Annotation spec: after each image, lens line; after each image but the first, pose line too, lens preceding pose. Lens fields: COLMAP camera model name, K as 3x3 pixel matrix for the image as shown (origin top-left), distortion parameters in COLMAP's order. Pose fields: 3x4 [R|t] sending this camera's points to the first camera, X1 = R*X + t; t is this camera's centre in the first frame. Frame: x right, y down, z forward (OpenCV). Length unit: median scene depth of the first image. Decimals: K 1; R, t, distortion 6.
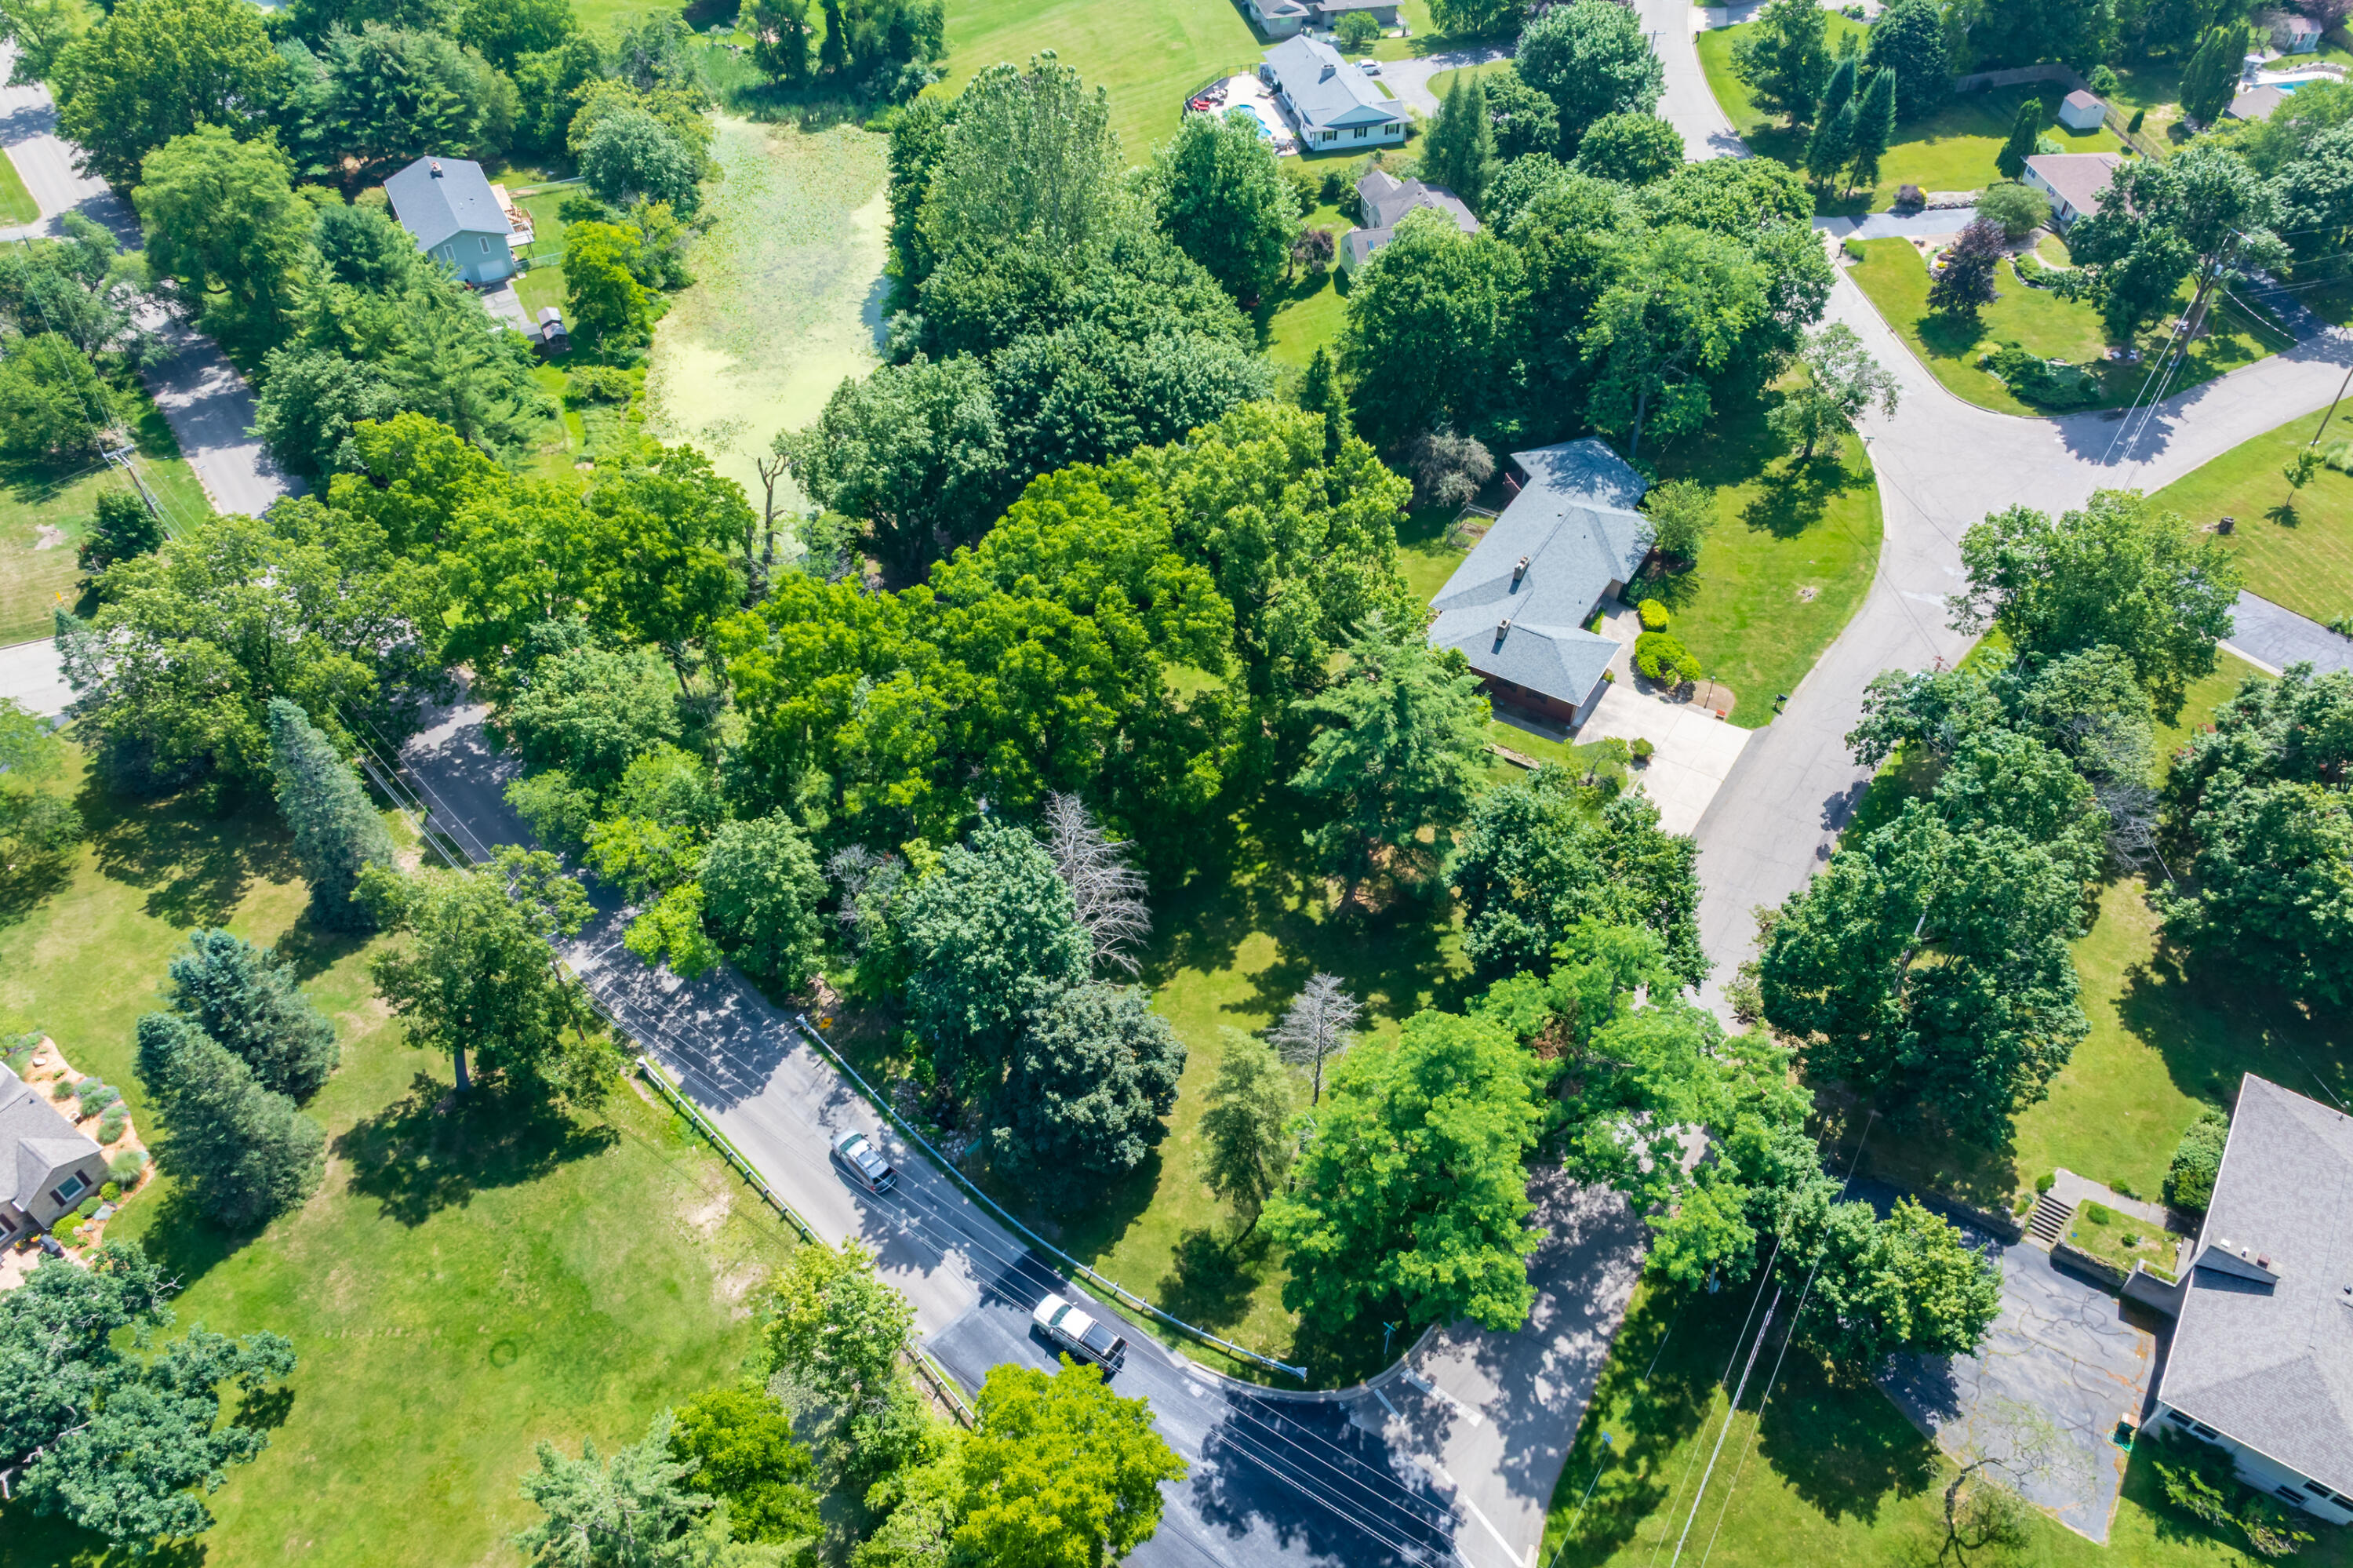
lens RADIAL K [[1655.7, 0, 1176.5], [0, 1655.7, 784.0], [0, 0, 1]] dist [-0.029009, 0.014663]
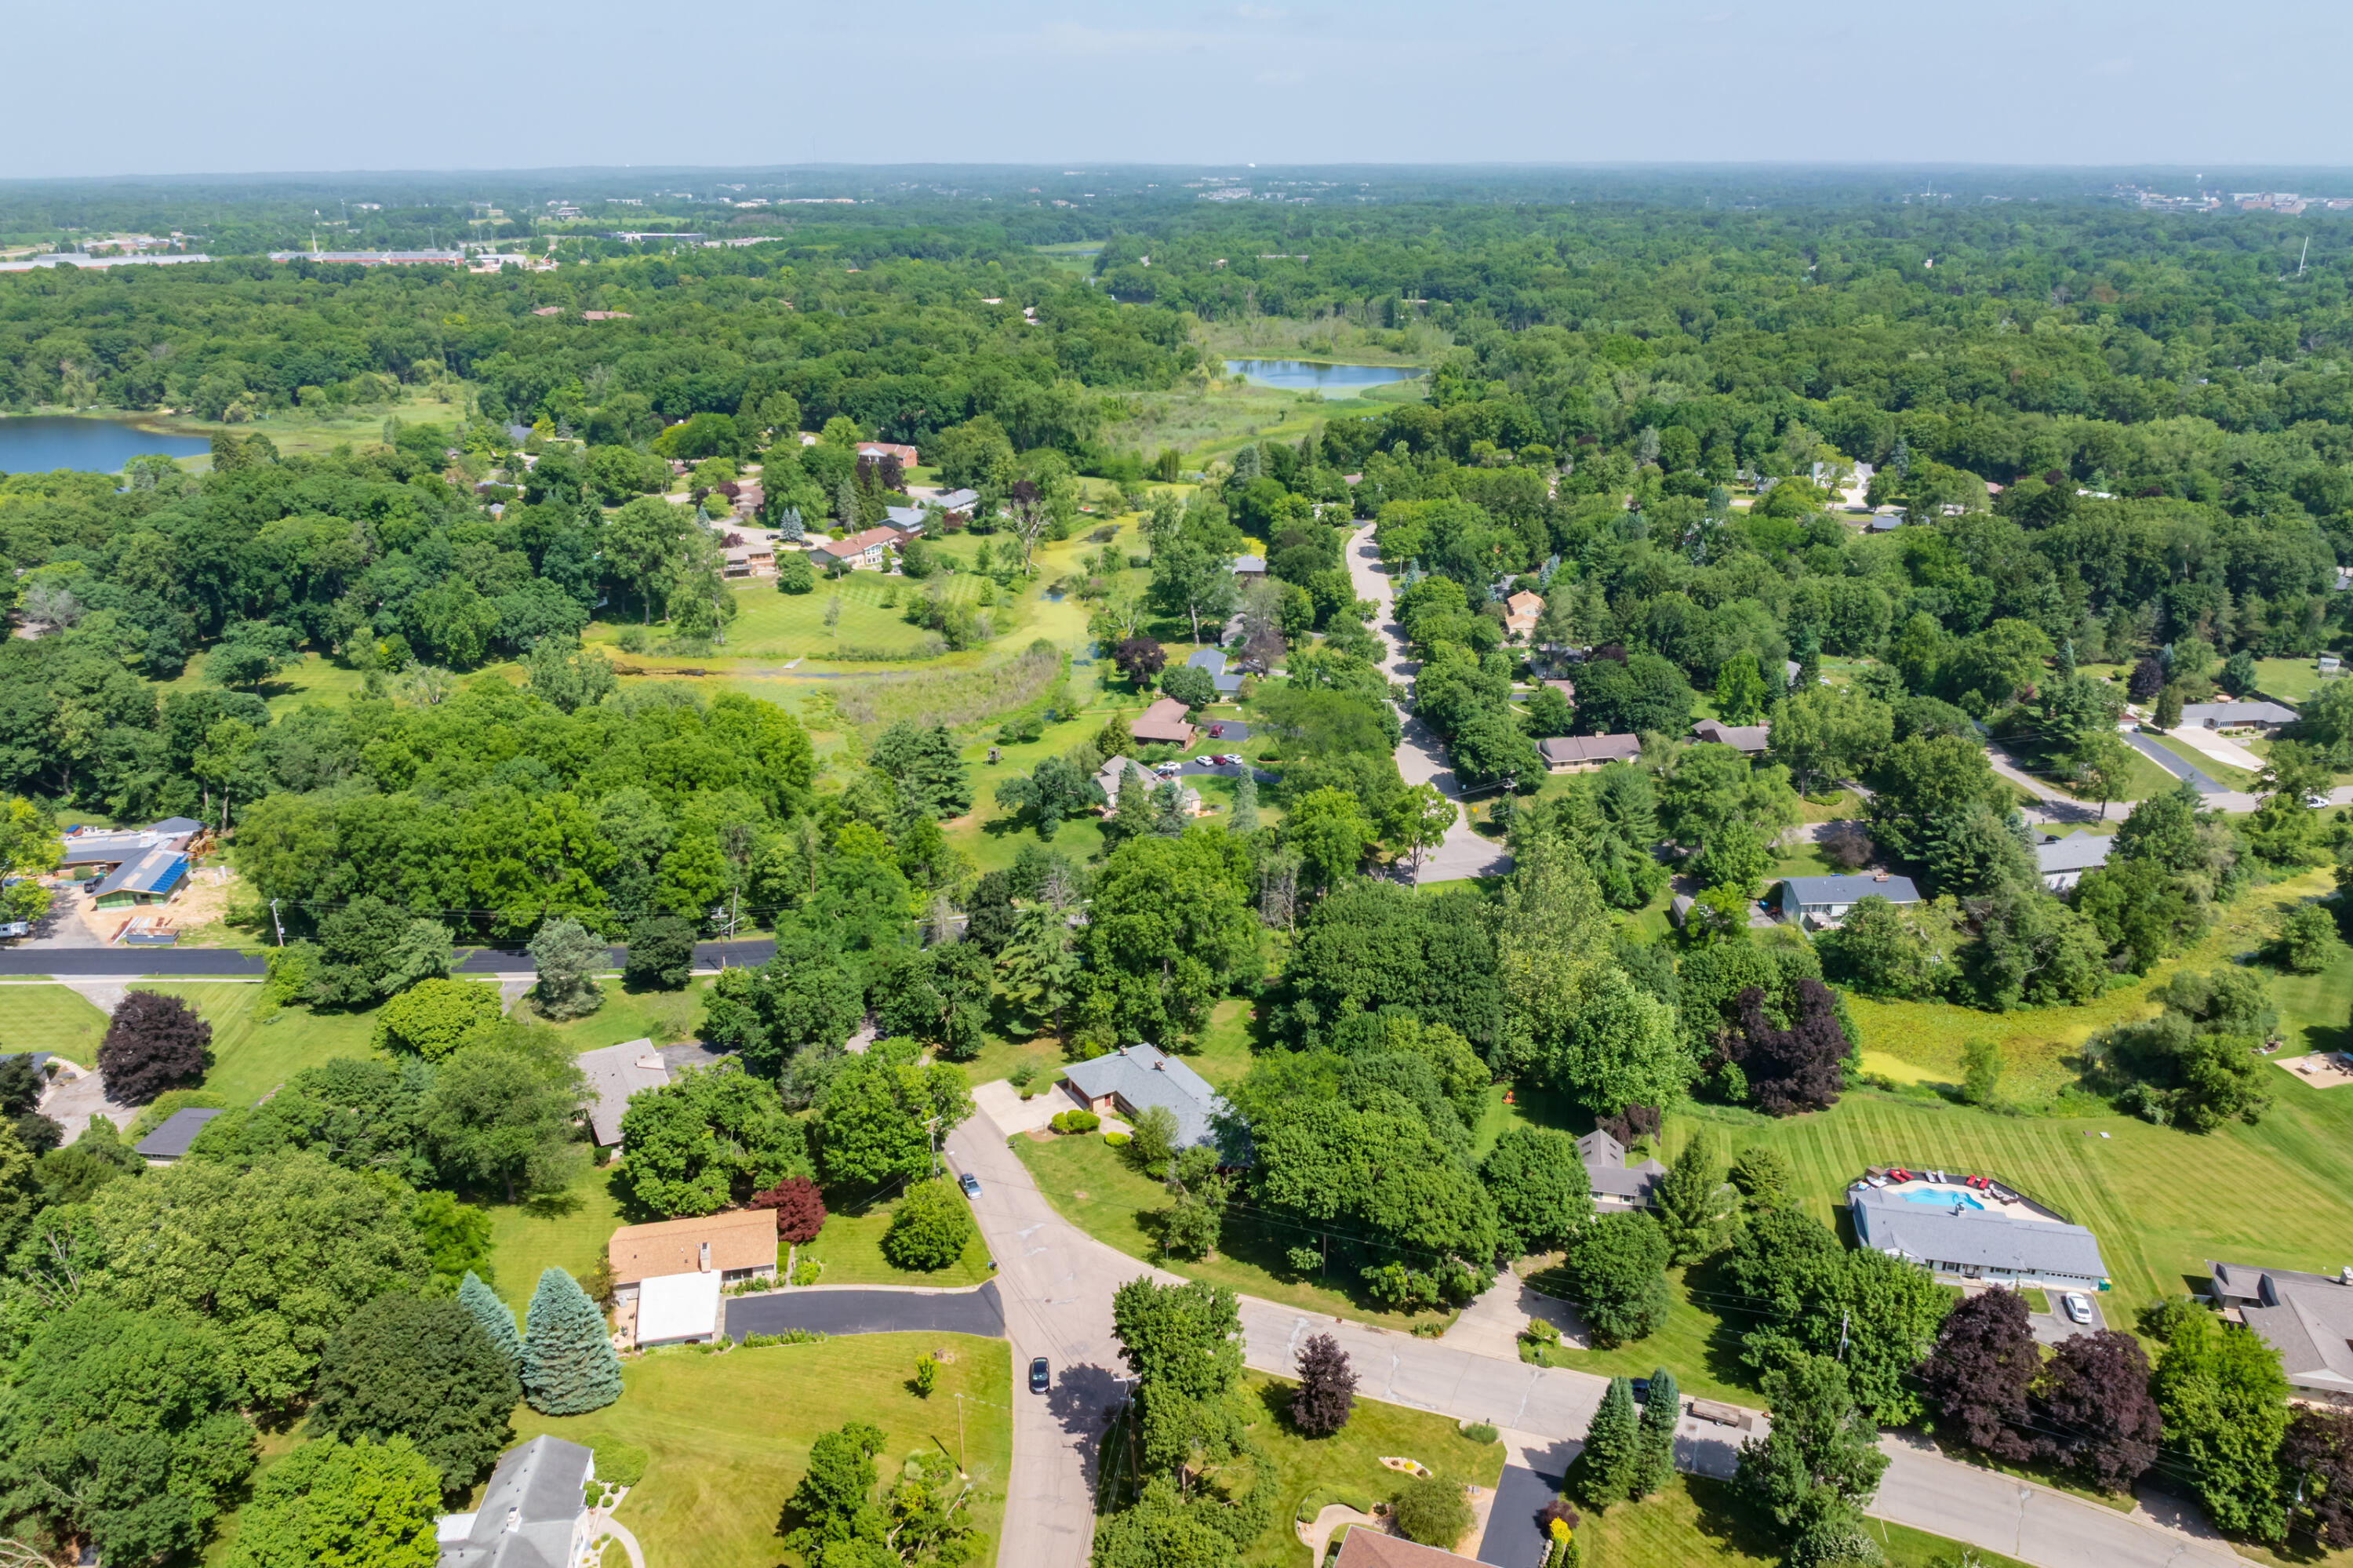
lens RADIAL K [[1680.3, 0, 1176.5], [0, 1680.3, 784.0], [0, 0, 1]] dist [-0.019490, 0.002760]
pose [[-0.454947, 0.314178, -0.833256, 1.532639], [-0.624677, 0.554274, 0.550054, -1.238516], [0.634667, 0.770761, -0.055906, 0.894935]]
